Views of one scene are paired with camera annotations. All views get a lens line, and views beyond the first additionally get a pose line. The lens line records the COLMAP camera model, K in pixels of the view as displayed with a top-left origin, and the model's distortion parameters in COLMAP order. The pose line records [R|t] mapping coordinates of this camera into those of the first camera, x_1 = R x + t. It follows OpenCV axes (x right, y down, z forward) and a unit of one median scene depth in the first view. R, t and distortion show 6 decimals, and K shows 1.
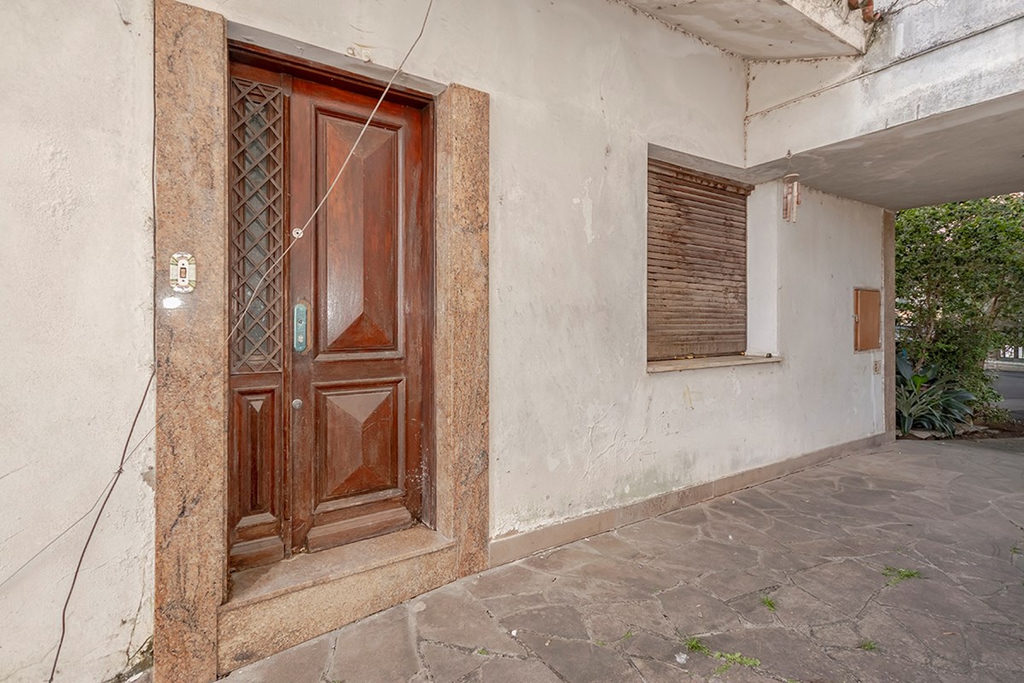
lens RADIAL K [[507.1, 0, 488.5], [0, 507.1, 323.5], [0, 0, 1]] dist [-0.002407, 0.000859]
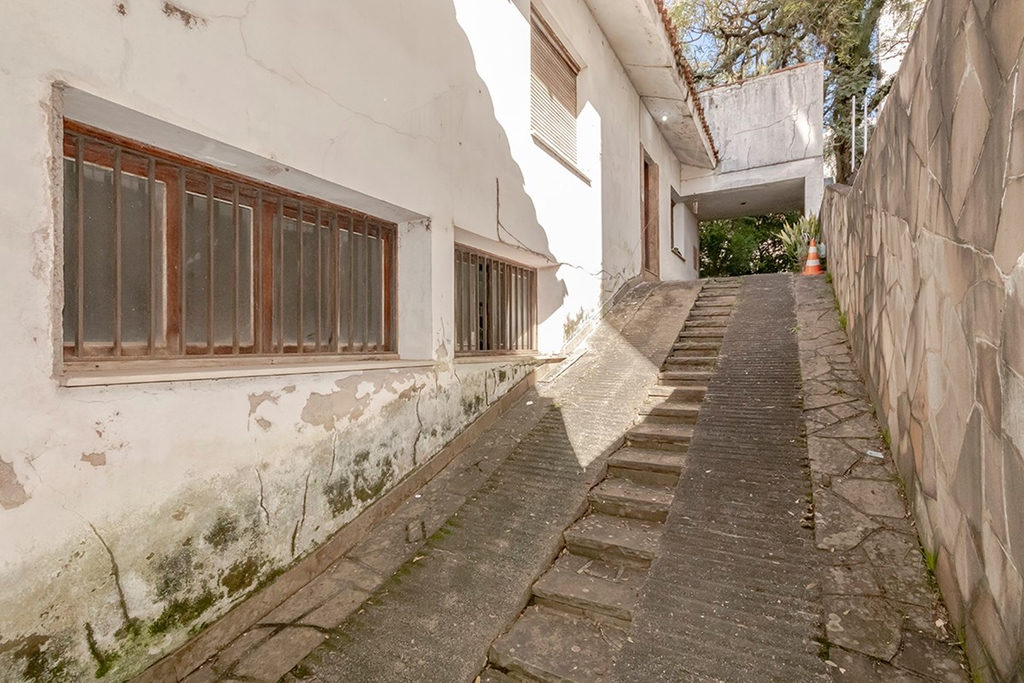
lens RADIAL K [[507.1, 0, 511.3], [0, 507.1, 344.6], [0, 0, 1]] dist [-0.002407, 0.000859]
pose [[0.887825, 0.000734, 0.460180, -2.268222], [0.001893, 0.999984, -0.005248, 0.761166], [-0.460177, 0.005530, 0.887810, -1.587914]]
